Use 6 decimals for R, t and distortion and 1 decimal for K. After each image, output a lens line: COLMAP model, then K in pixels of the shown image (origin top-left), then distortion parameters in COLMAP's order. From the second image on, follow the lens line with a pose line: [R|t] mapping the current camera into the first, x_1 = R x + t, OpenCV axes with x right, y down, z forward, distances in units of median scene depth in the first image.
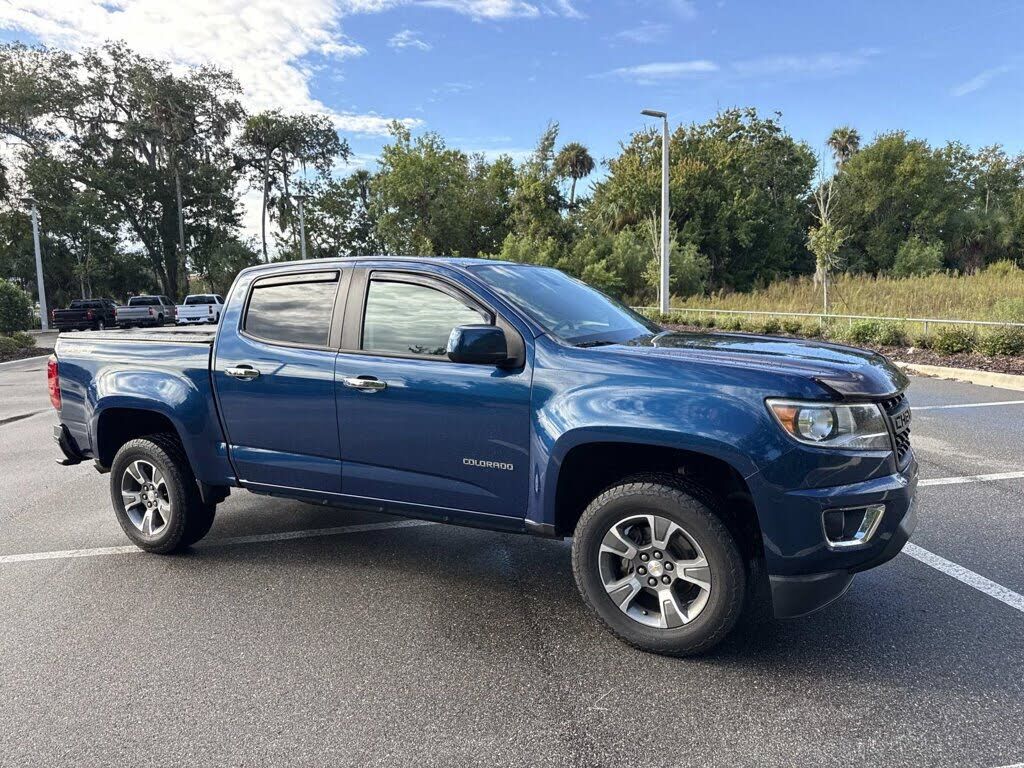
lens RADIAL K [[768.9, 0, 520.4], [0, 768.9, 377.9], [0, 0, 1]] dist [-0.000050, -0.009039]
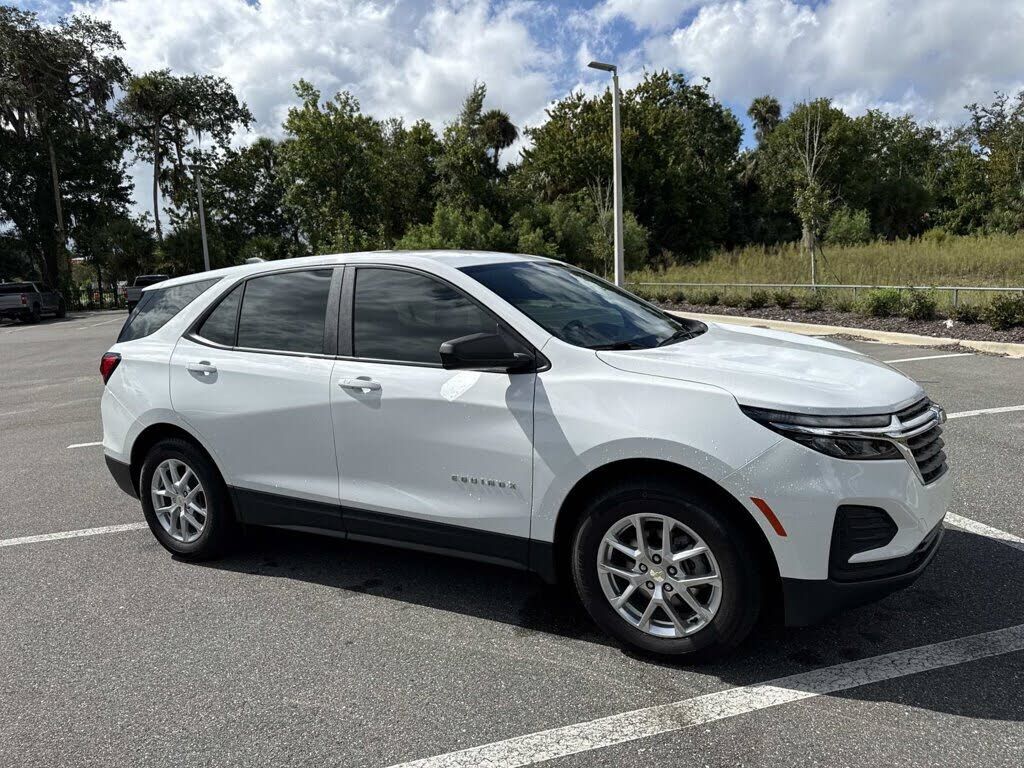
lens RADIAL K [[768.9, 0, 520.4], [0, 768.9, 377.9], [0, 0, 1]] dist [-0.000050, -0.009039]
pose [[0.993140, -0.035319, 0.111467, -0.017920], [0.032193, 0.999040, 0.029719, -0.004457], [-0.112409, -0.025927, 0.993324, 0.054809]]
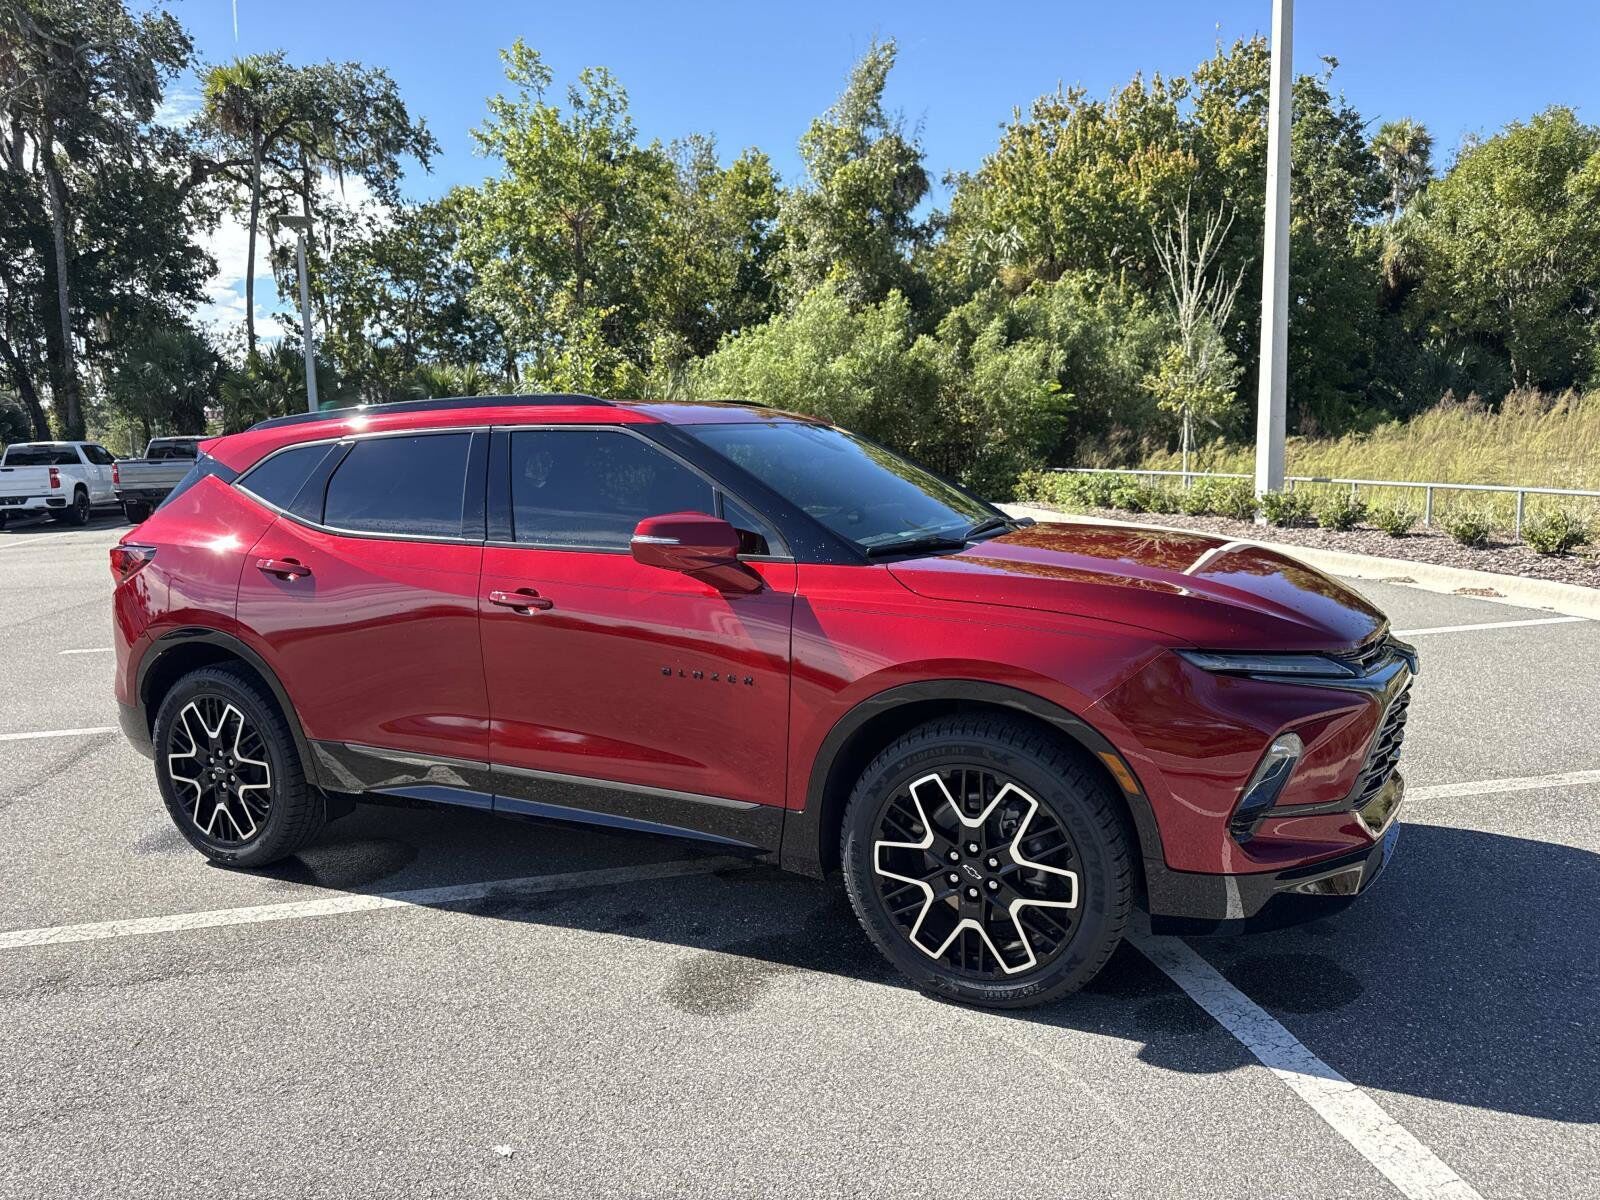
lens RADIAL K [[1208.5, 0, 798.4], [0, 1208.5, 540.2], [0, 0, 1]] dist [0.000432, -0.008737]
pose [[0.999512, -0.003473, 0.031039, -0.017331], [0.004294, 0.999642, -0.026410, -0.026461], [-0.030936, 0.026530, 0.999169, 0.244869]]
